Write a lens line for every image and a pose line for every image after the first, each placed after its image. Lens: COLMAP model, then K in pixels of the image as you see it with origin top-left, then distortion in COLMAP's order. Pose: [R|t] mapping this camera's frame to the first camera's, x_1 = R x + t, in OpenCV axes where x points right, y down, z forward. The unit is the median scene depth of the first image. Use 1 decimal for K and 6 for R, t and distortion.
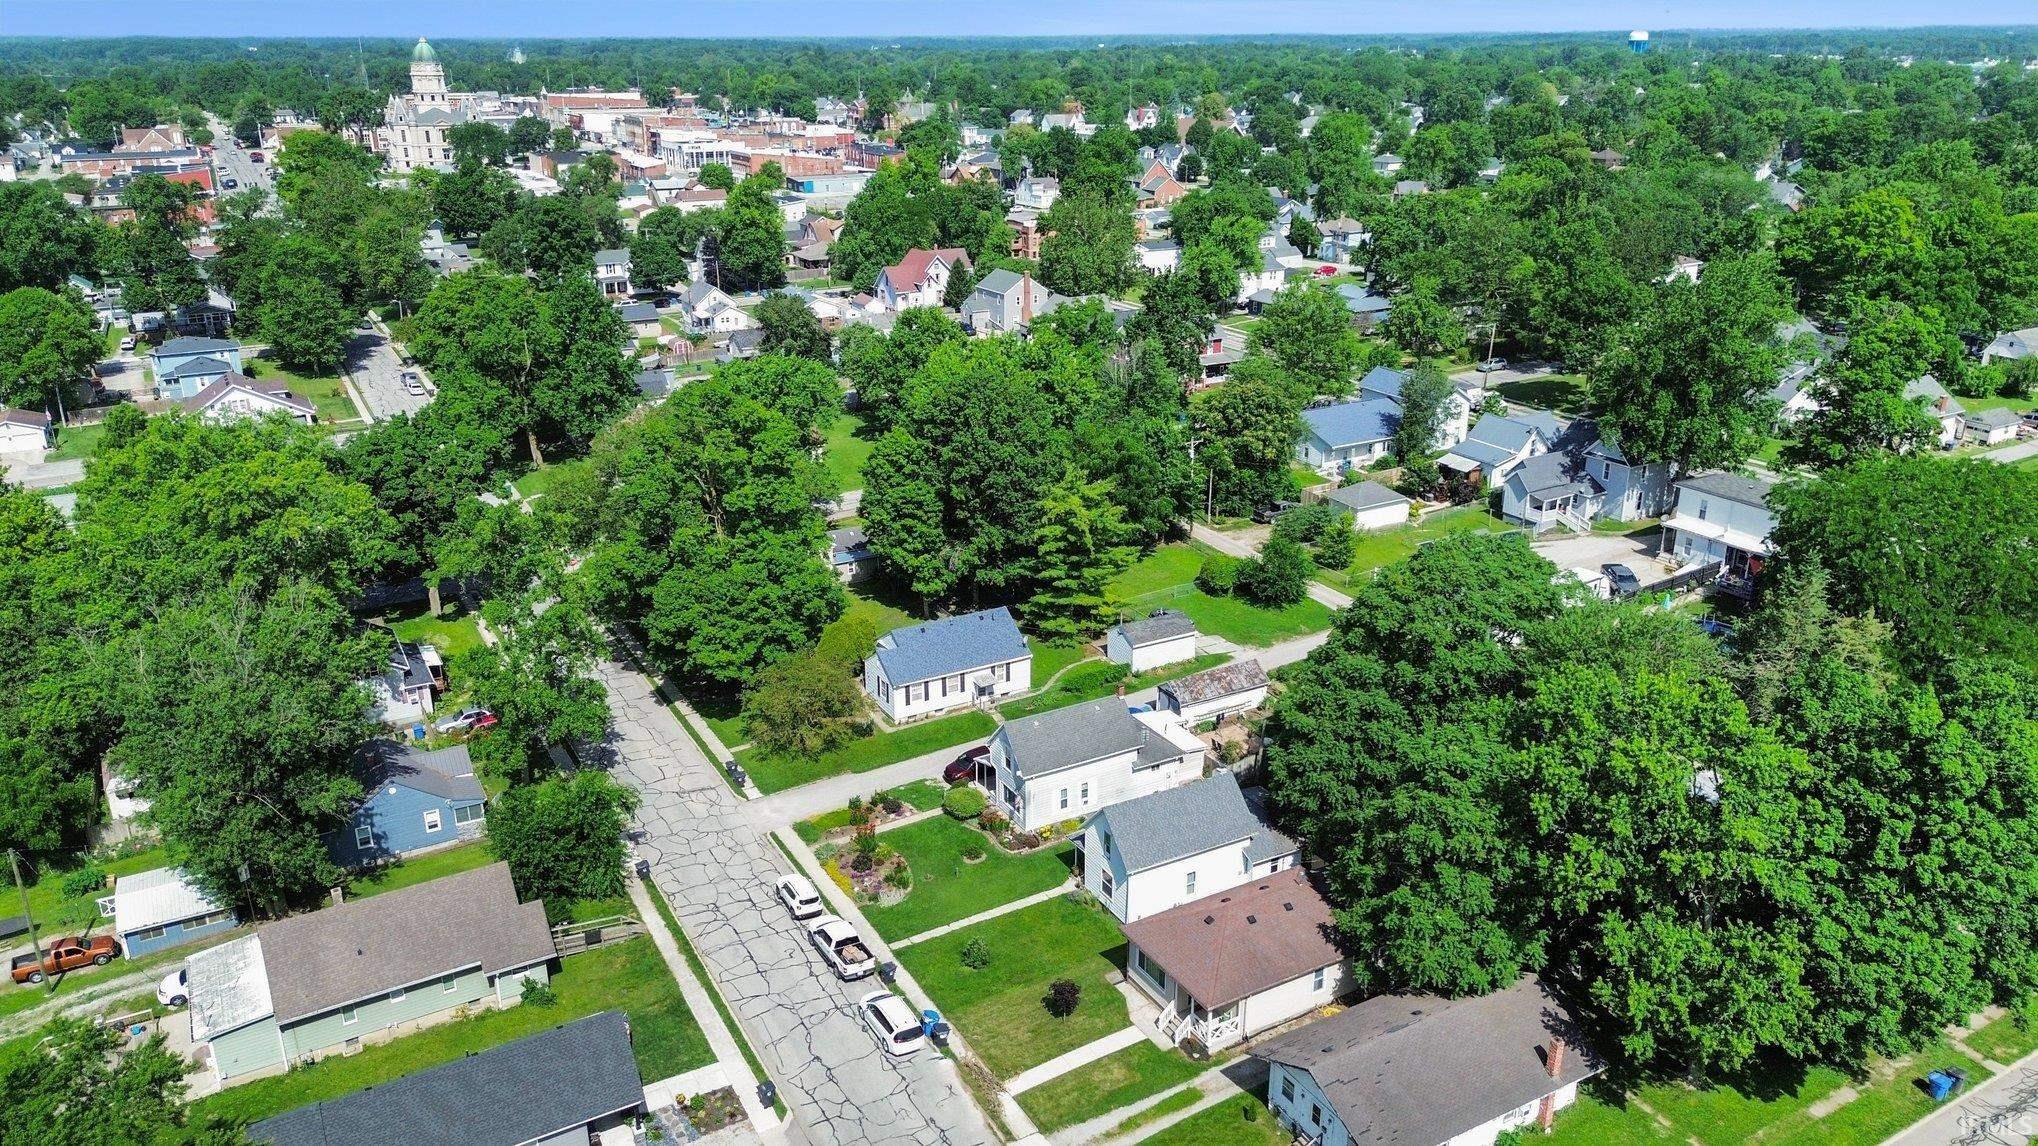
lens RADIAL K [[1460.6, 0, 1019.0], [0, 1460.6, 573.0], [0, 0, 1]] dist [0.066808, -0.075650]
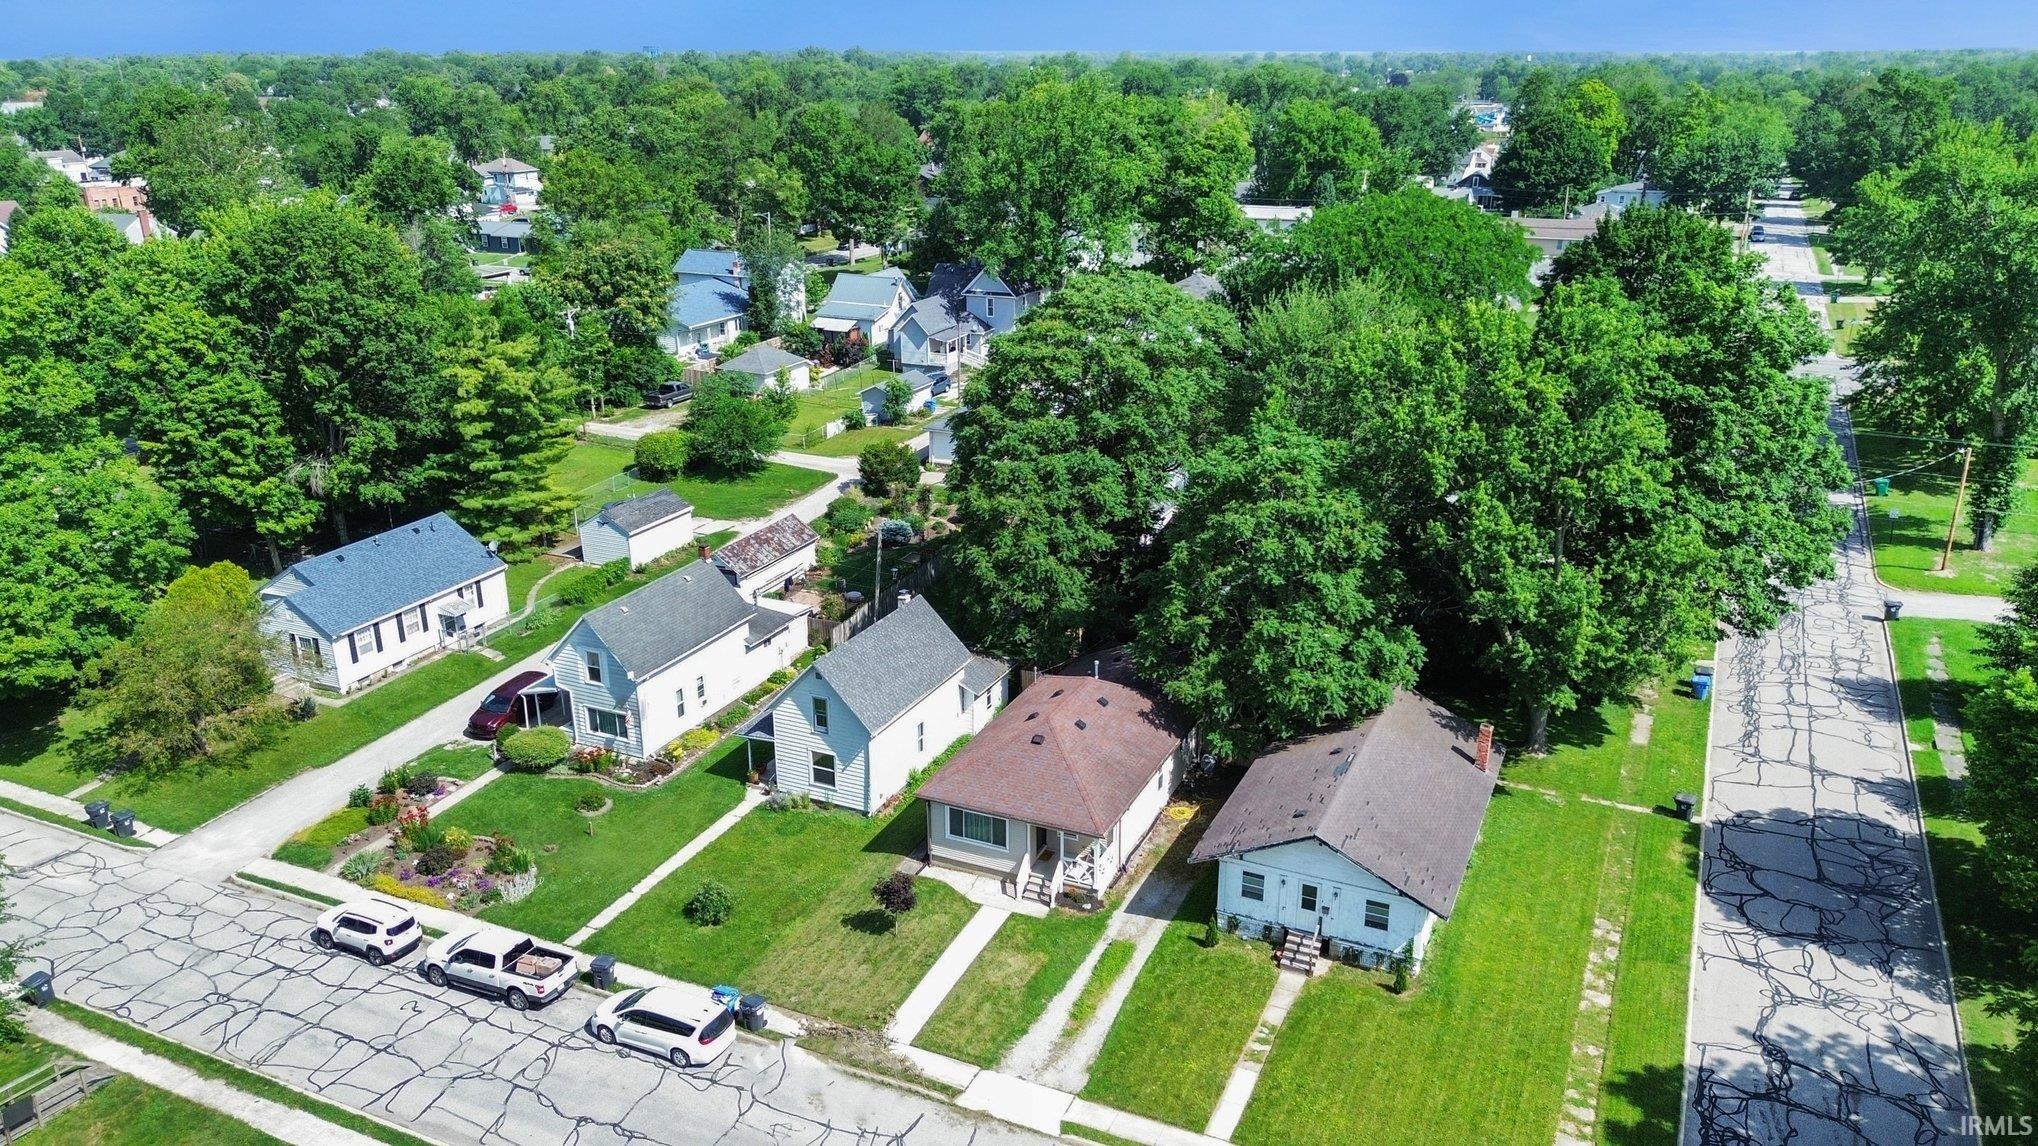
lens RADIAL K [[1460.6, 0, 1019.0], [0, 1460.6, 573.0], [0, 0, 1]] dist [0.066808, -0.075650]
pose [[0.807159, -0.192243, 0.558156, -0.201048], [0.202304, 0.978316, 0.044402, 0.081729], [-0.554588, 0.077078, 0.828547, 0.261651]]
